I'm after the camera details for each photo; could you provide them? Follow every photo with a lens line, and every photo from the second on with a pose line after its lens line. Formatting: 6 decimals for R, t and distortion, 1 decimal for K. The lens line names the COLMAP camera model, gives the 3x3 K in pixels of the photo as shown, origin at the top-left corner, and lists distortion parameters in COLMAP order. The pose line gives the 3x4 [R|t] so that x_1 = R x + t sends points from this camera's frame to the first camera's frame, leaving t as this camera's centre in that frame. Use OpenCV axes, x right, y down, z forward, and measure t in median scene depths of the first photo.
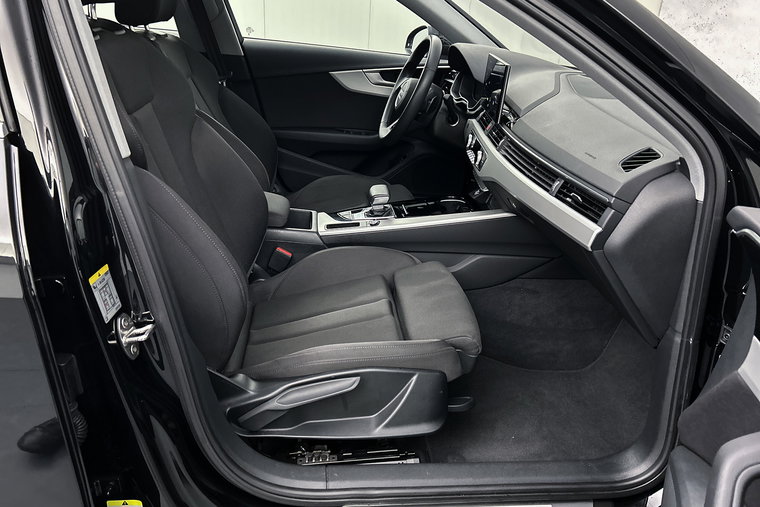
lens RADIAL K [[573.6, 0, 376.0], [0, 573.6, 251.0], [0, 0, 1]] dist [0.050990, -0.054957]
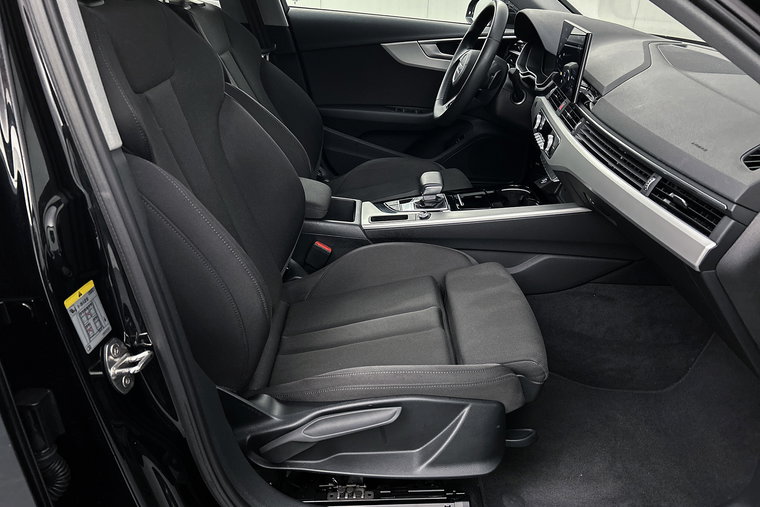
lens RADIAL K [[573.6, 0, 380.3], [0, 573.6, 248.4], [0, 0, 1]] dist [0.050990, -0.054957]
pose [[0.996042, 0.024863, -0.085337, 0.006407], [-0.021617, 0.999015, 0.038746, -0.037719], [0.086217, -0.036748, 0.995598, 0.132827]]
